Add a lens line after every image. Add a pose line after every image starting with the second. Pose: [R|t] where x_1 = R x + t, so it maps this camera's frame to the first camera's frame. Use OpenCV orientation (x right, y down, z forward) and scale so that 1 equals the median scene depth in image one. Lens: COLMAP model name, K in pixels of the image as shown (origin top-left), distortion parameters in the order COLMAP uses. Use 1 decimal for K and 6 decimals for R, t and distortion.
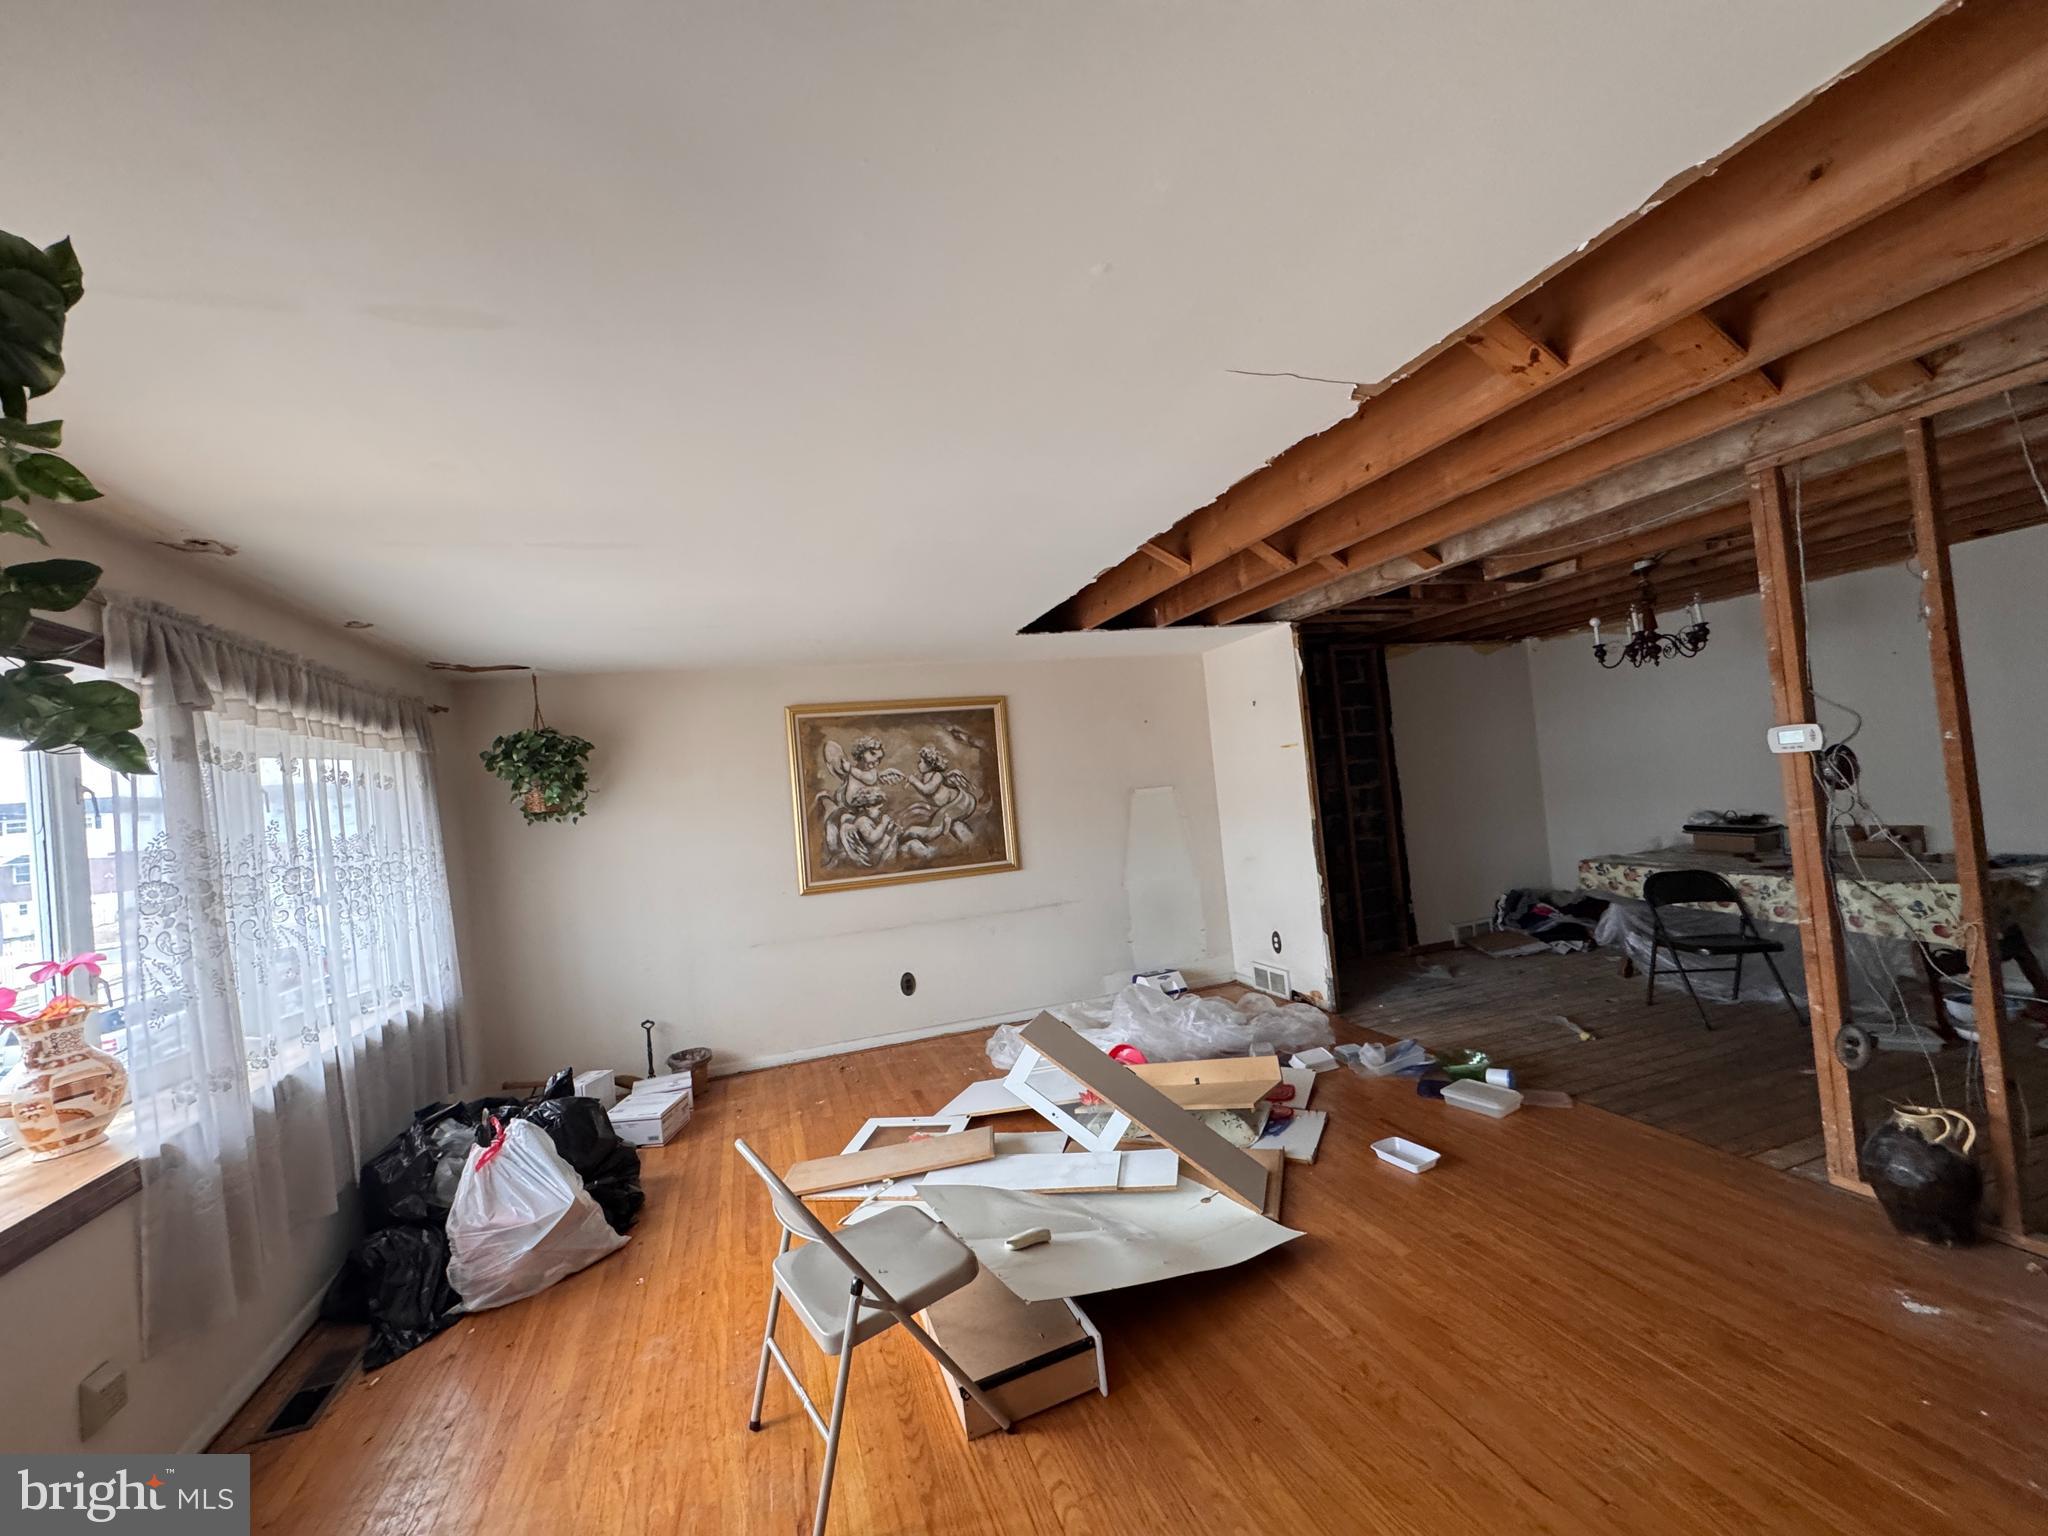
lens RADIAL K [[814.2, 0, 1021.1], [0, 814.2, 768.0], [0, 0, 1]] dist [-0.002678, 0.000381]
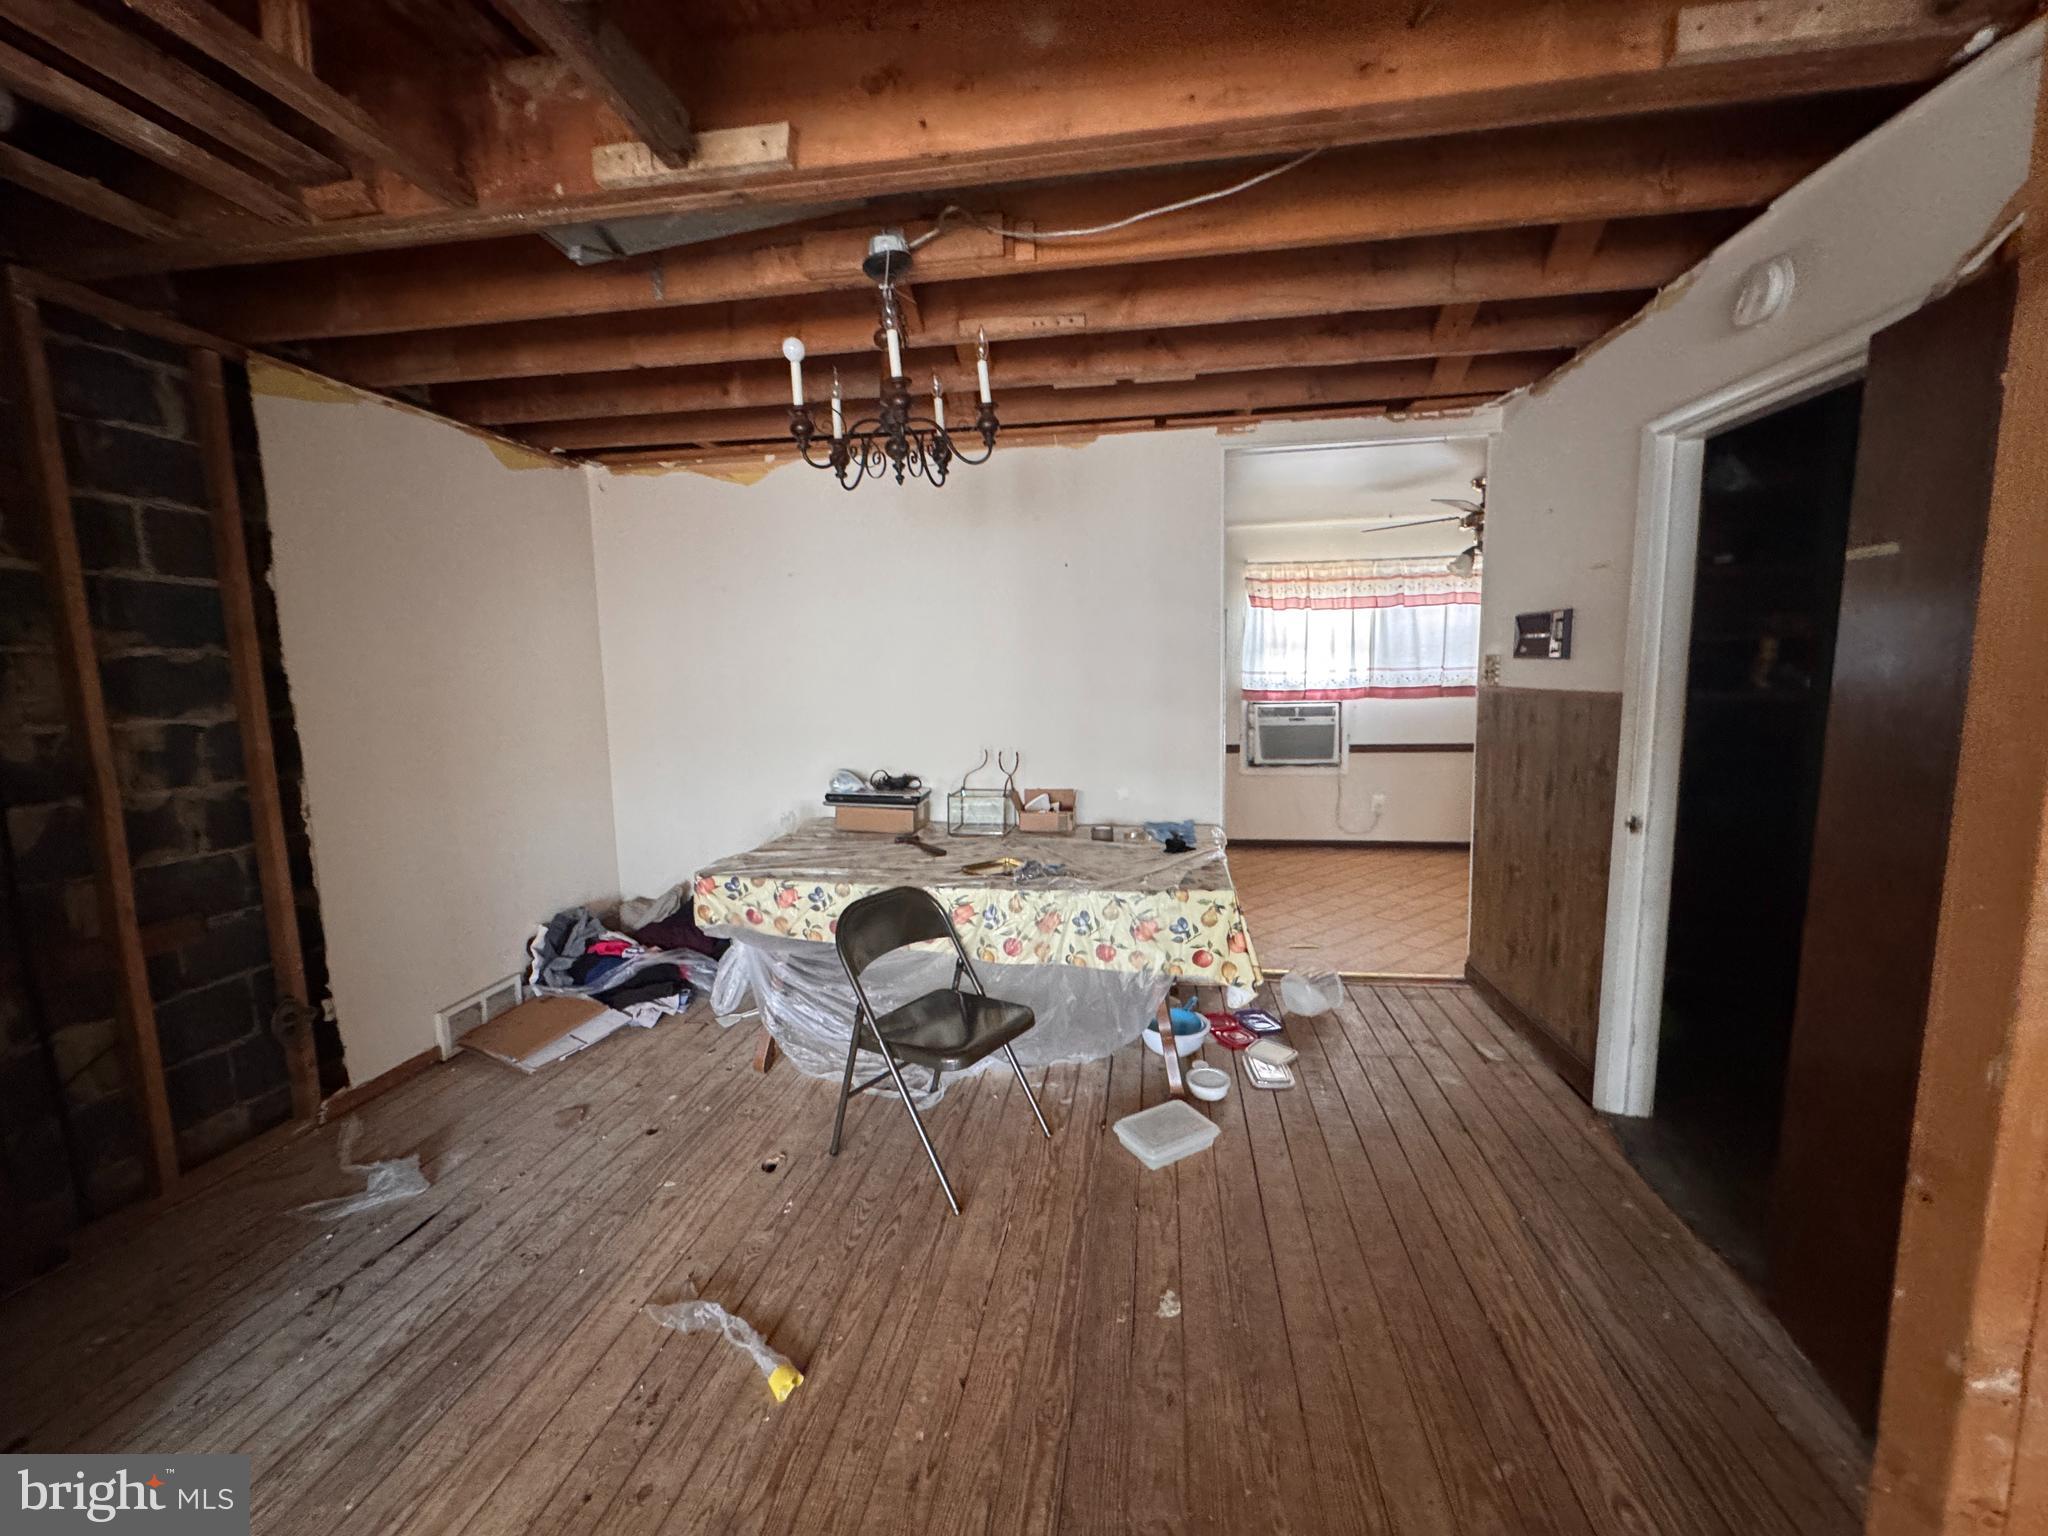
lens RADIAL K [[814.2, 0, 1021.1], [0, 814.2, 768.0], [0, 0, 1]] dist [-0.002678, 0.000381]
pose [[0.462423, -0.026160, 0.886274, 0.292459], [-0.047135, 0.997426, 0.054034, 0.006985], [-0.885406, -0.066761, 0.459999, 0.527797]]
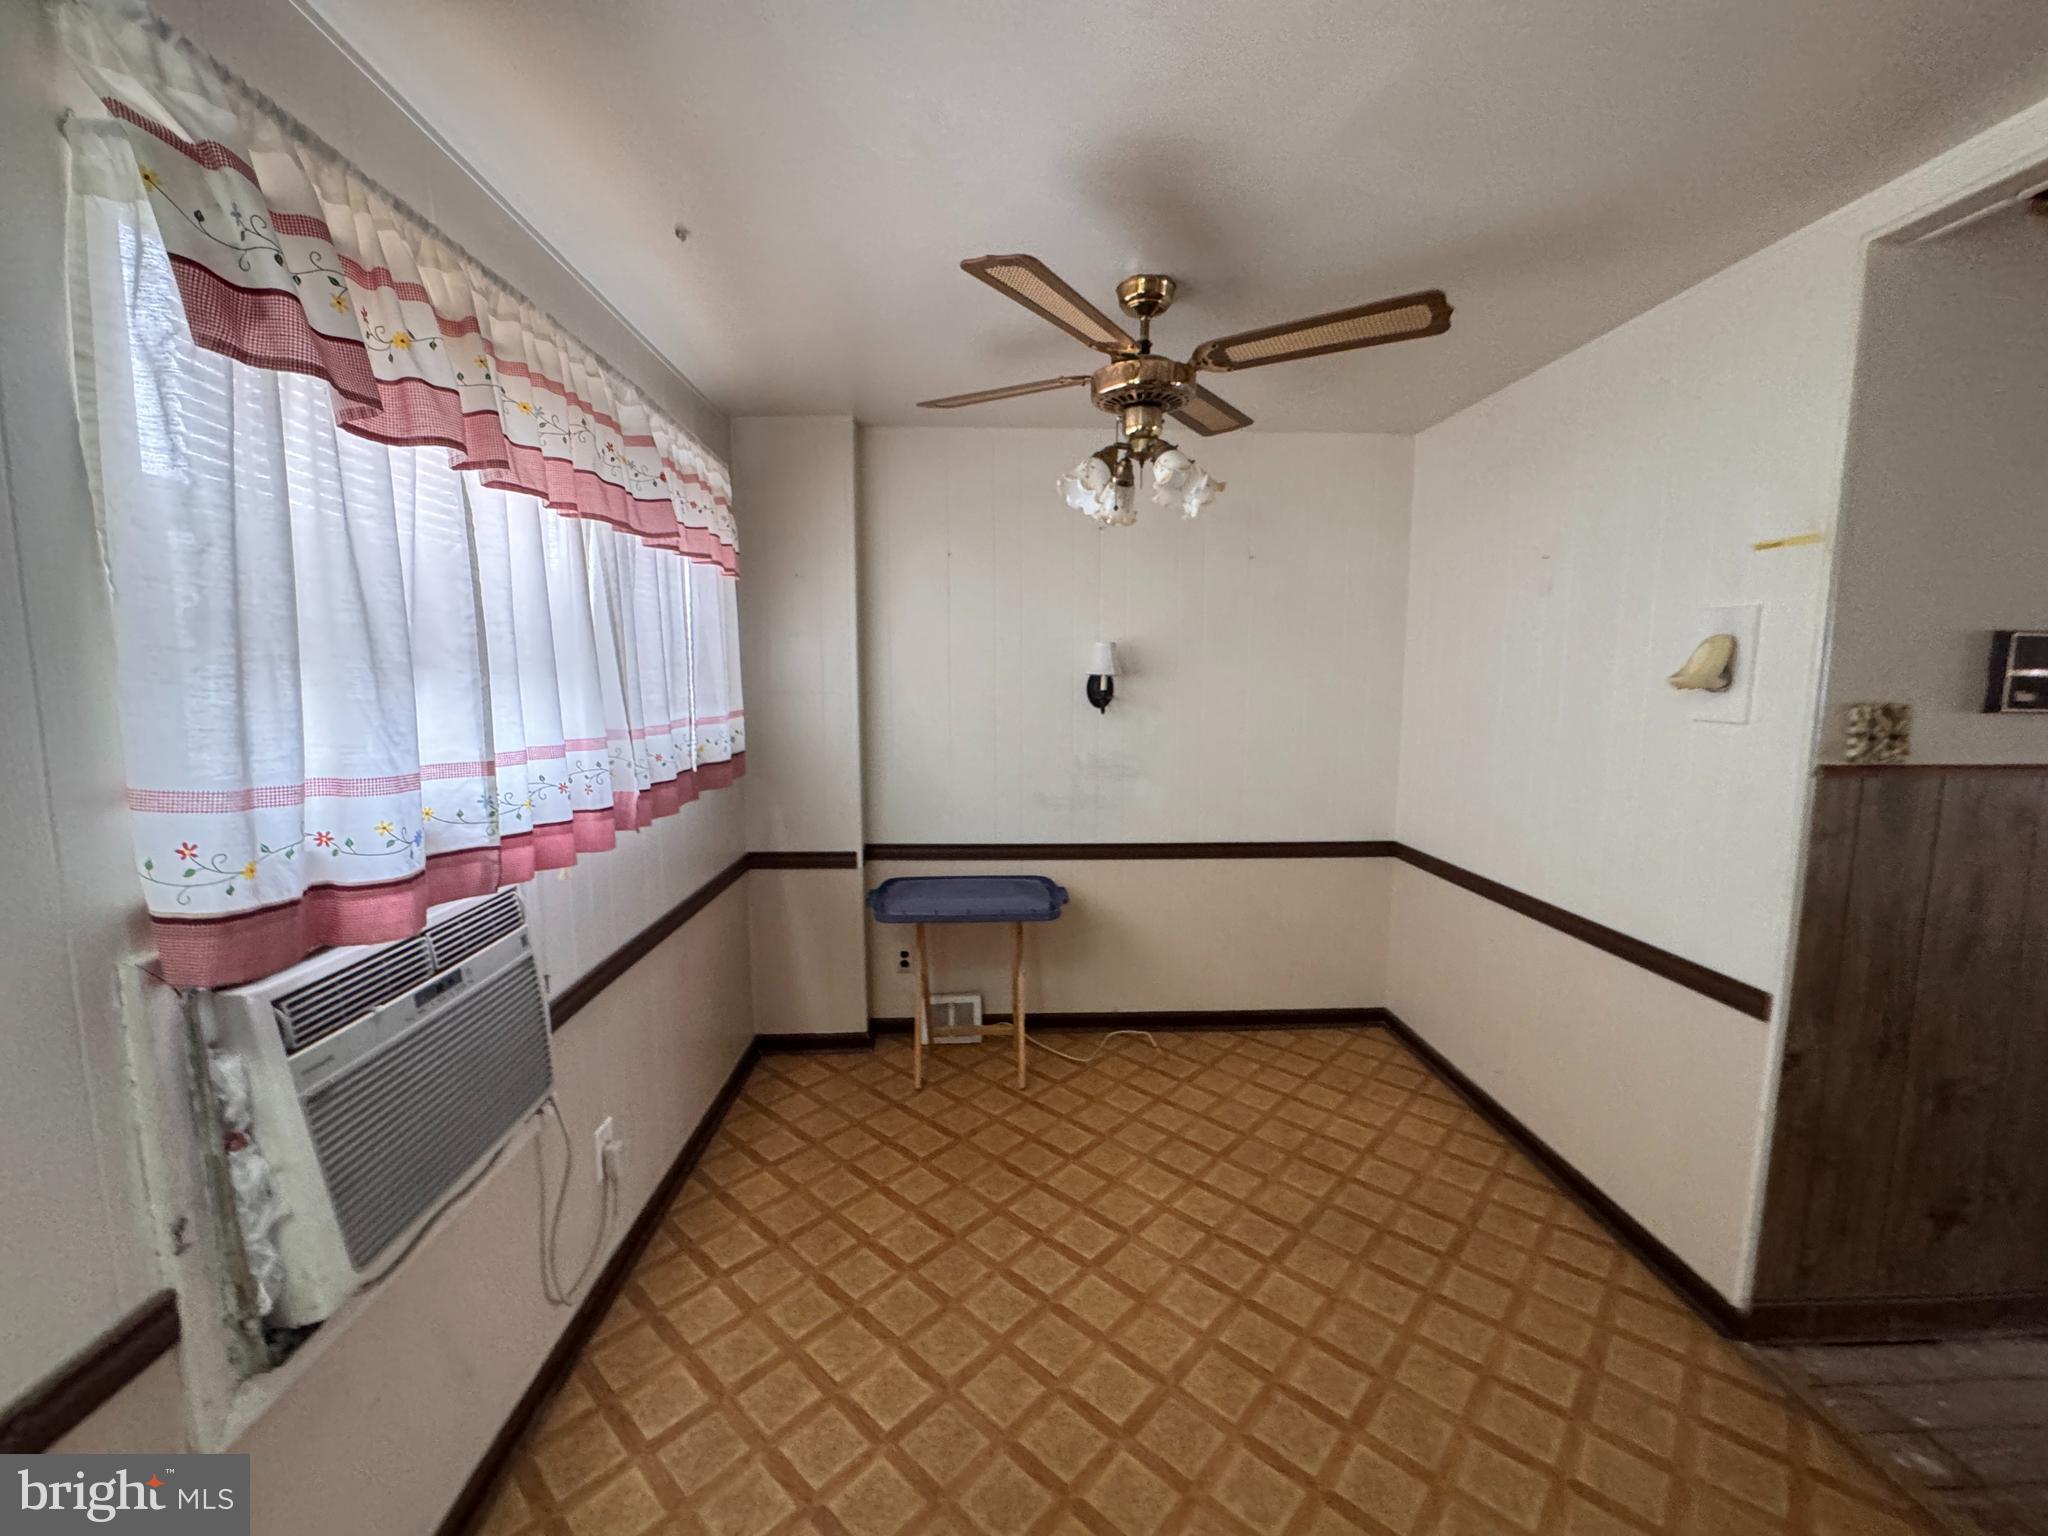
lens RADIAL K [[814.2, 0, 1021.1], [0, 814.2, 768.0], [0, 0, 1]] dist [-0.002678, 0.000381]
pose [[-0.956938, 0.058651, 0.284306, 0.637548], [0.078393, 0.995201, 0.058556, -0.025609], [-0.279507, 0.078322, -0.956944, 0.660063]]
